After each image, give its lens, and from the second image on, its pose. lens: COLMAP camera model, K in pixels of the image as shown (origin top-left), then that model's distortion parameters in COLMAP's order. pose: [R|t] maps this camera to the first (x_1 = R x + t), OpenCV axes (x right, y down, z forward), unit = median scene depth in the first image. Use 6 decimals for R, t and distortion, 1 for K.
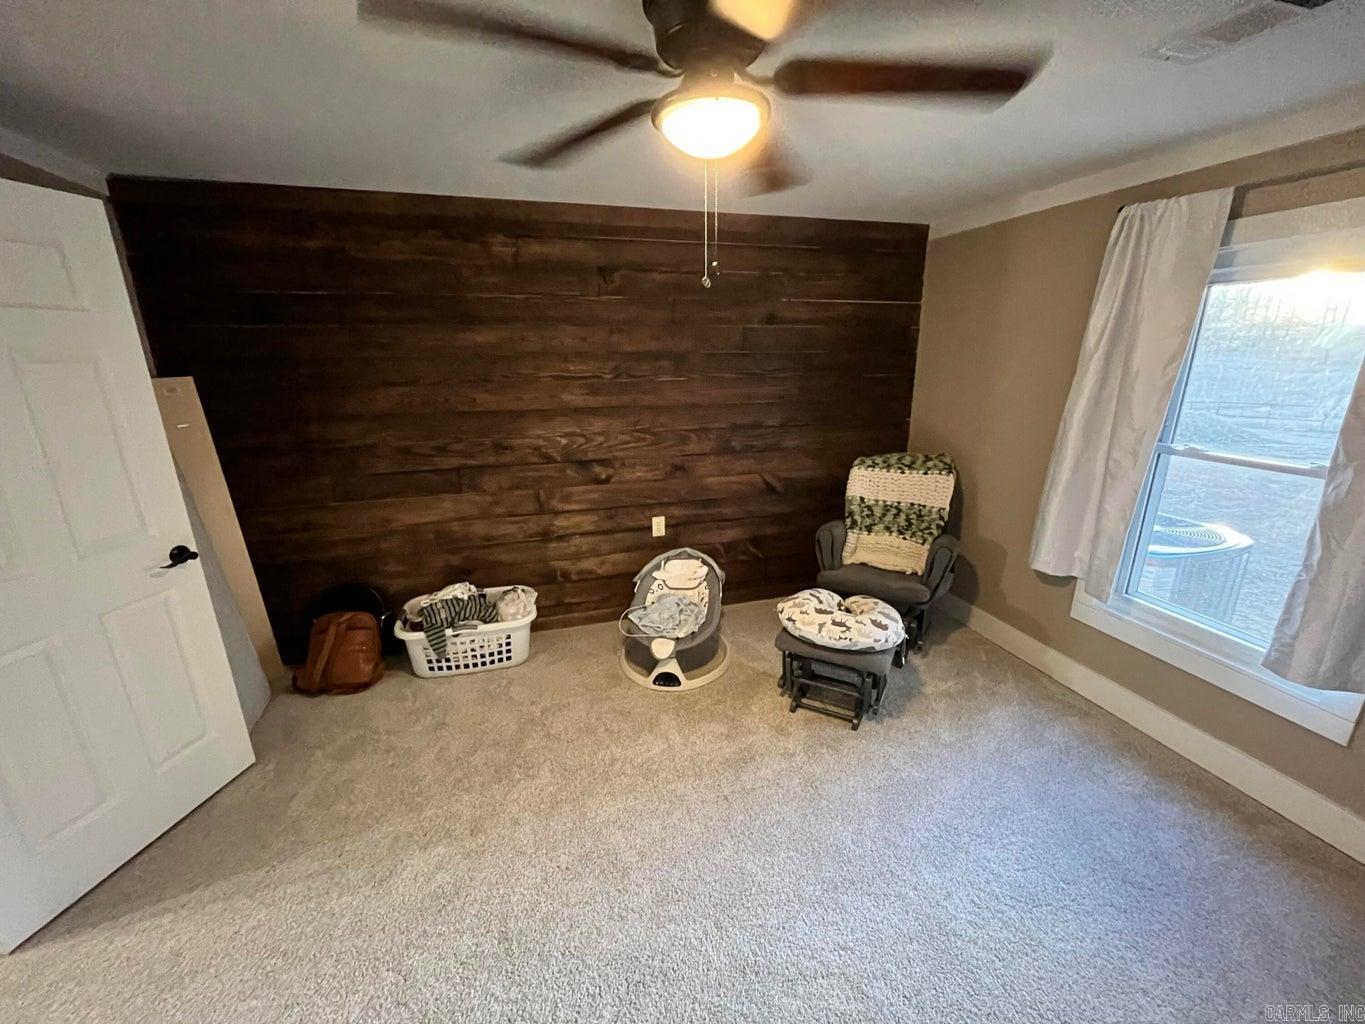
lens RADIAL K [[555.2, 0, 679.2], [0, 555.2, 509.7], [0, 0, 1]] dist [-0.003395, -0.000199]
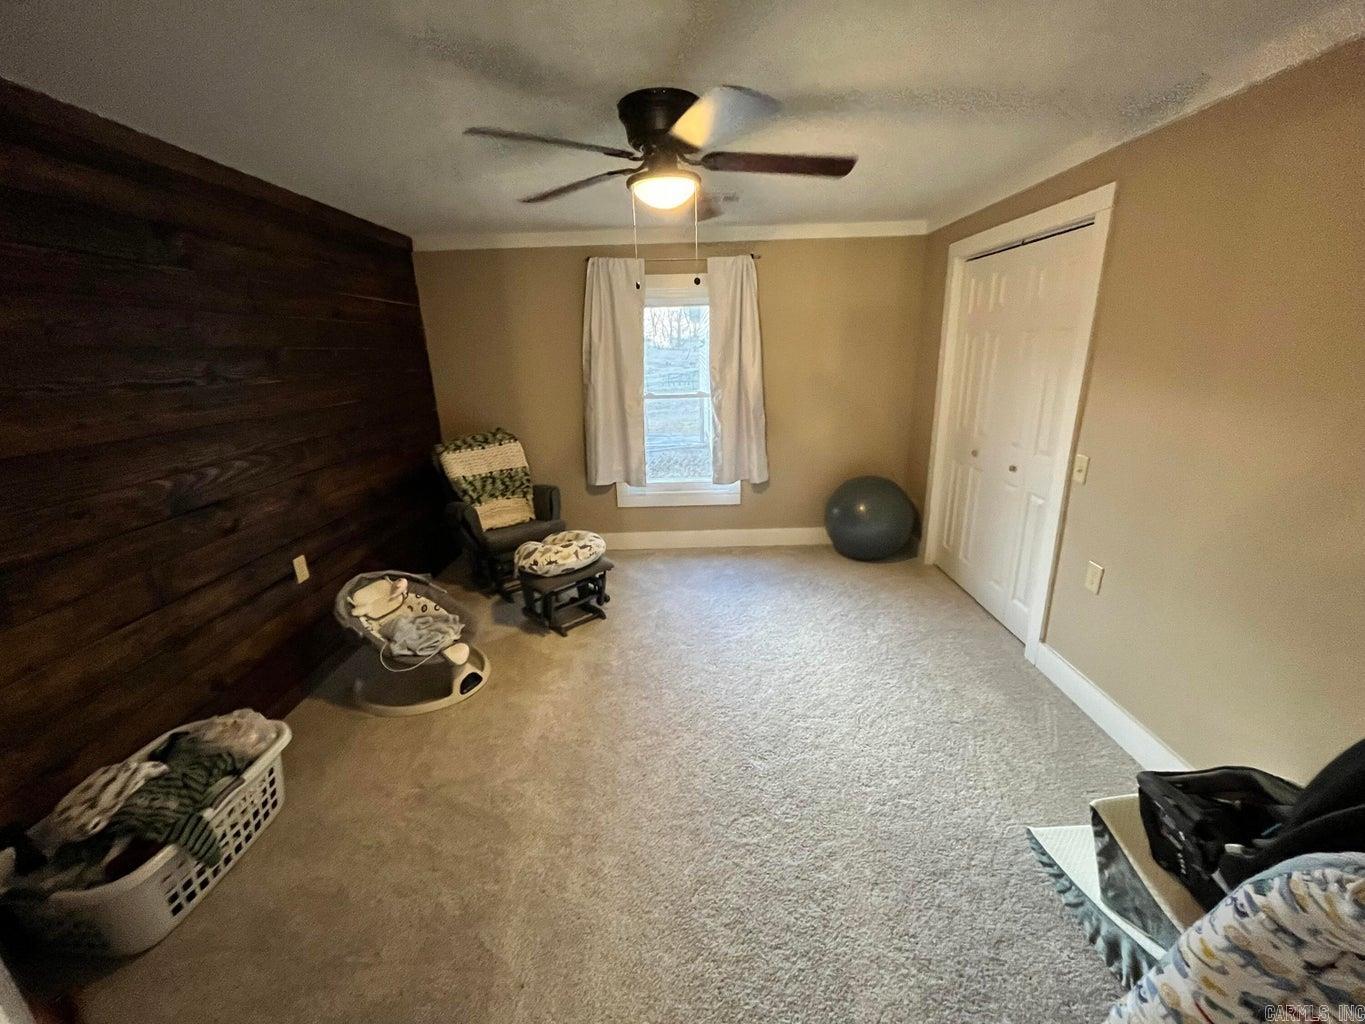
lens RADIAL K [[552.2, 0, 681.3], [0, 552.2, 509.3], [0, 0, 1]] dist [-0.004361, 0.000044]
pose [[0.288869, -0.270080, 0.918484, -0.624850], [0.290025, 0.938989, 0.184895, -0.040670], [-0.912382, 0.212973, 0.349574, 0.232712]]
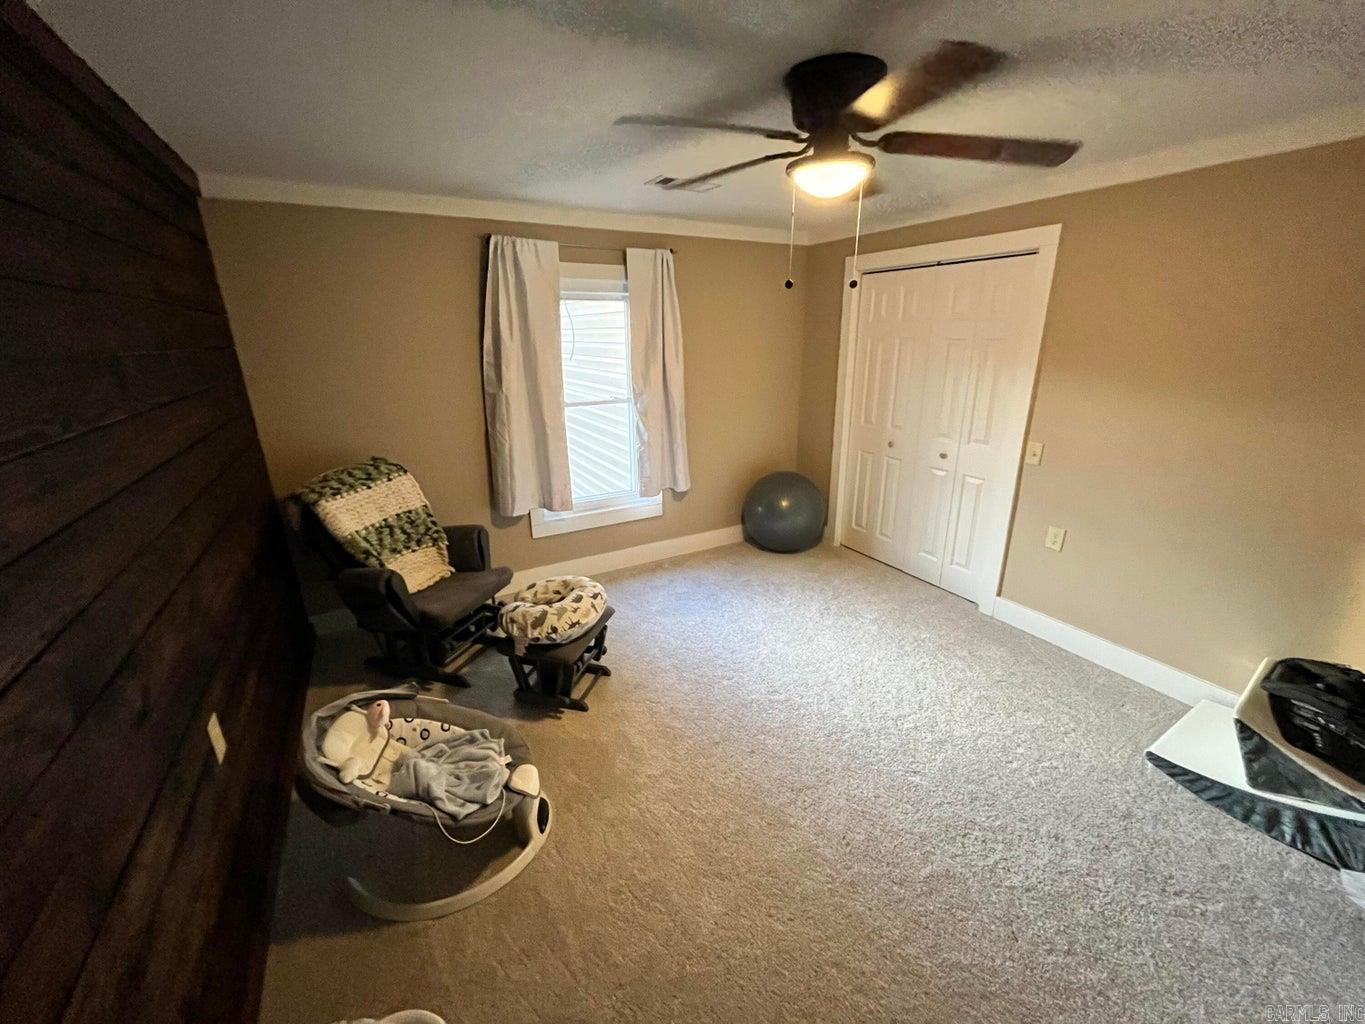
lens RADIAL K [[557.2, 0, 685.7], [0, 557.2, 505.3], [0, 0, 1]] dist [0.000305, 0.000007]
pose [[-0.223117, -0.281579, 0.933238, -0.537269], [0.281380, 0.898015, 0.338223, -0.203368], [-0.933298, 0.338057, -0.121132, 0.683333]]
